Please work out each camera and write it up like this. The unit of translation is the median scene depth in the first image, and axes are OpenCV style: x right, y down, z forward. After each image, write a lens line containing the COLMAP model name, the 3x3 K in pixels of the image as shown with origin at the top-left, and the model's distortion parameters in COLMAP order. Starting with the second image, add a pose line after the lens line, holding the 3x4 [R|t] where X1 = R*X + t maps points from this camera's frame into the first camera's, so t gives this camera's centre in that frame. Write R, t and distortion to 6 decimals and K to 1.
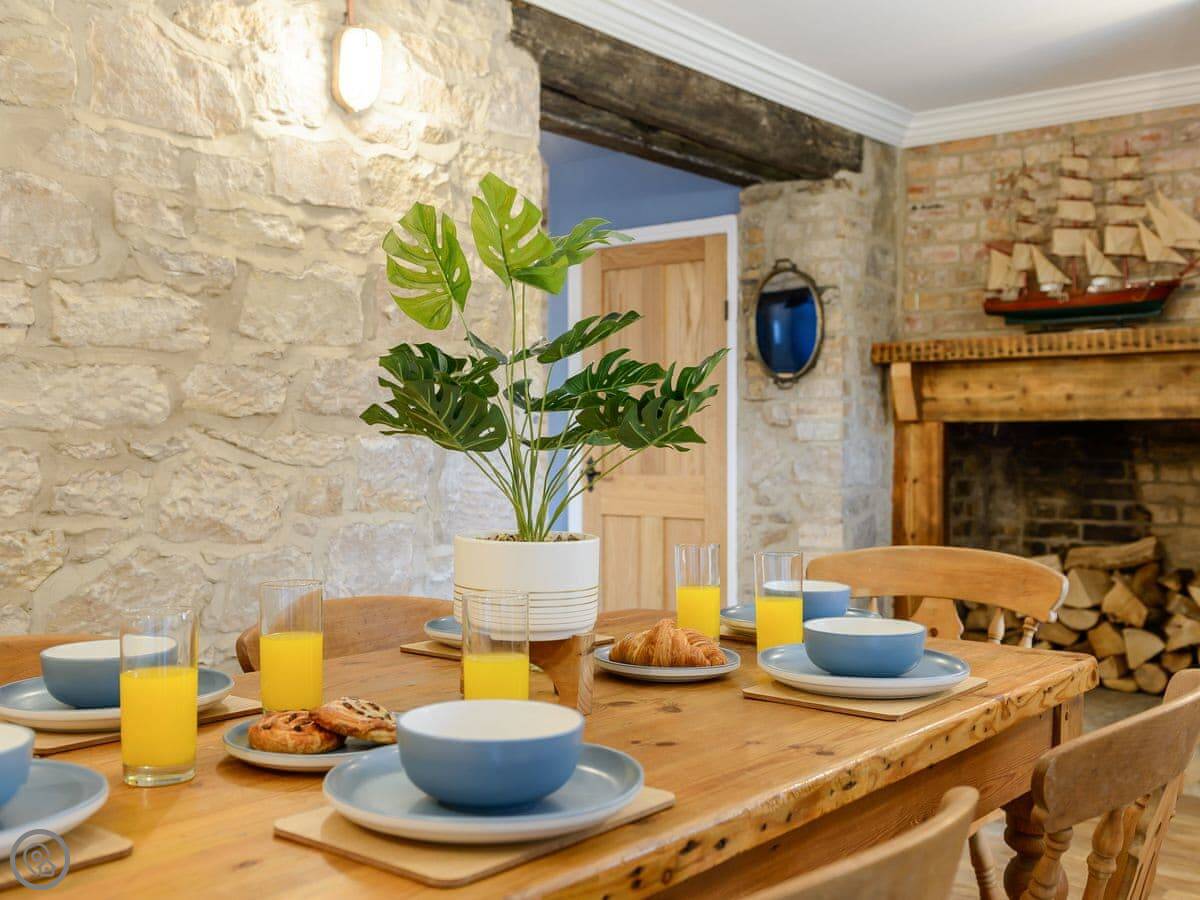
lens RADIAL K [[1285.3, 0, 569.9], [0, 1285.3, 446.6], [0, 0, 1]] dist [0.002736, -0.004227]
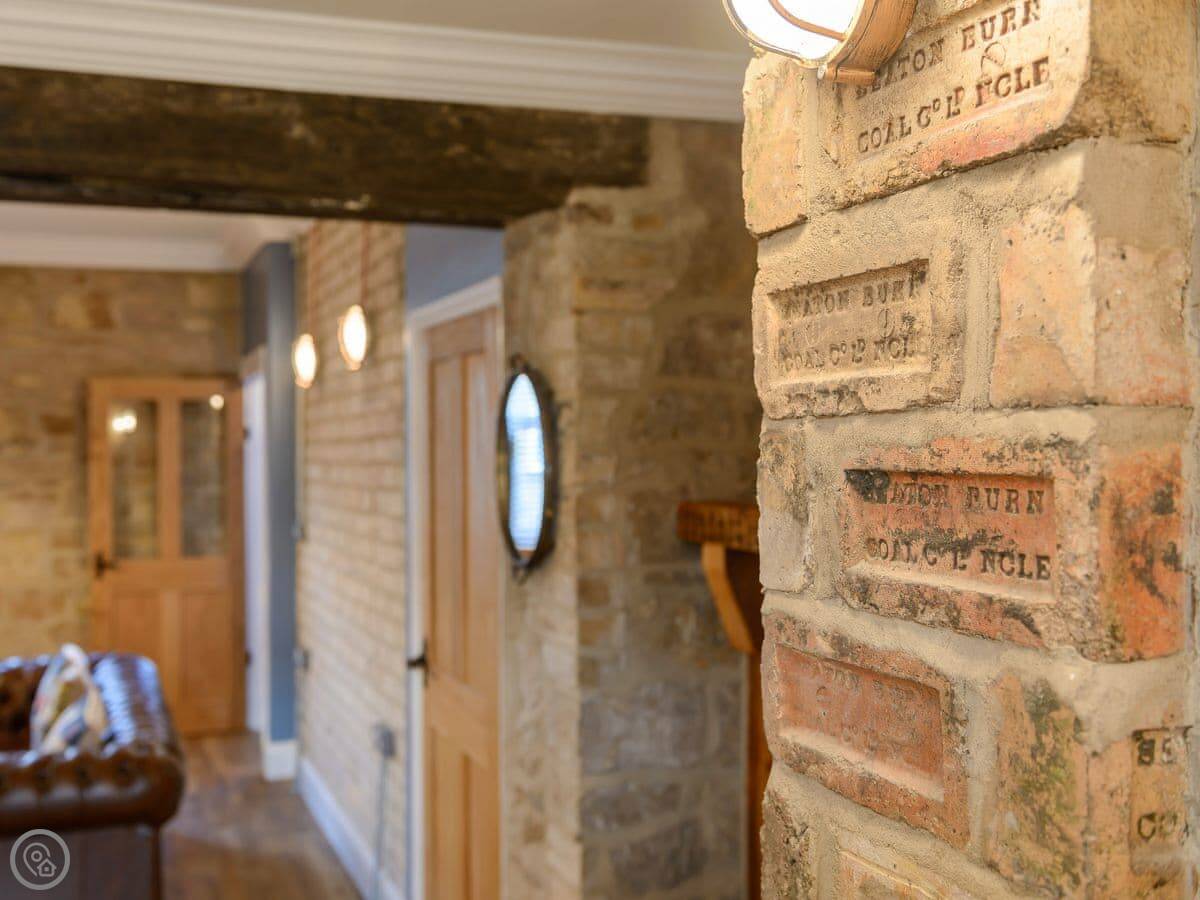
lens RADIAL K [[1285.3, 0, 569.9], [0, 1285.3, 446.6], [0, 0, 1]] dist [0.002736, -0.004227]
pose [[0.849301, -0.000476, -0.527909, 0.492922], [0.003782, 0.999979, 0.005182, -0.109406], [0.527896, -0.006398, 0.849285, 0.539563]]
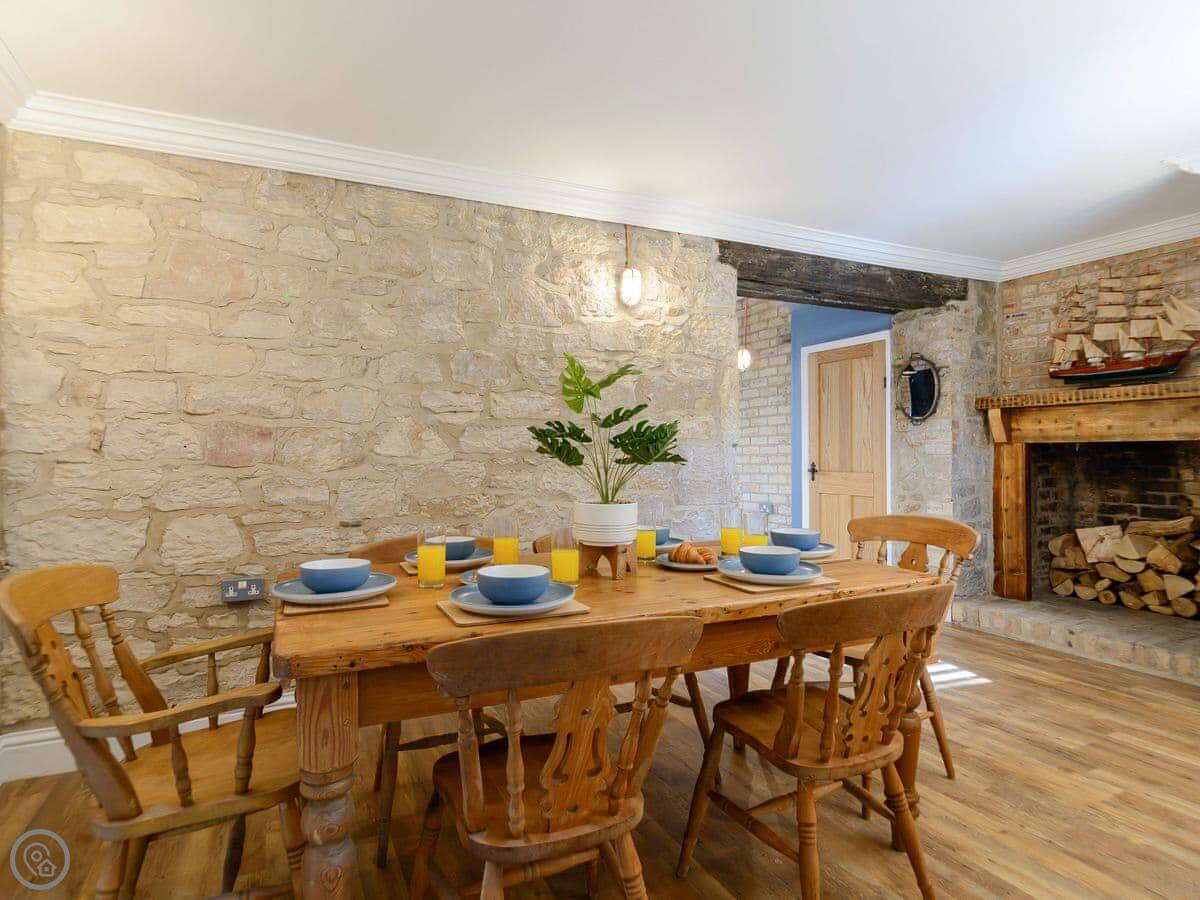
lens RADIAL K [[680.8, 0, 600.0], [0, 680.8, 450.0], [0, 0, 1]] dist [0.004637, -0.012351]
pose [[0.902689, -0.002342, -0.430287, 0.178215], [0.000579, 0.999991, -0.004229, -0.006859], [0.430293, 0.003569, 0.902682, -0.044161]]
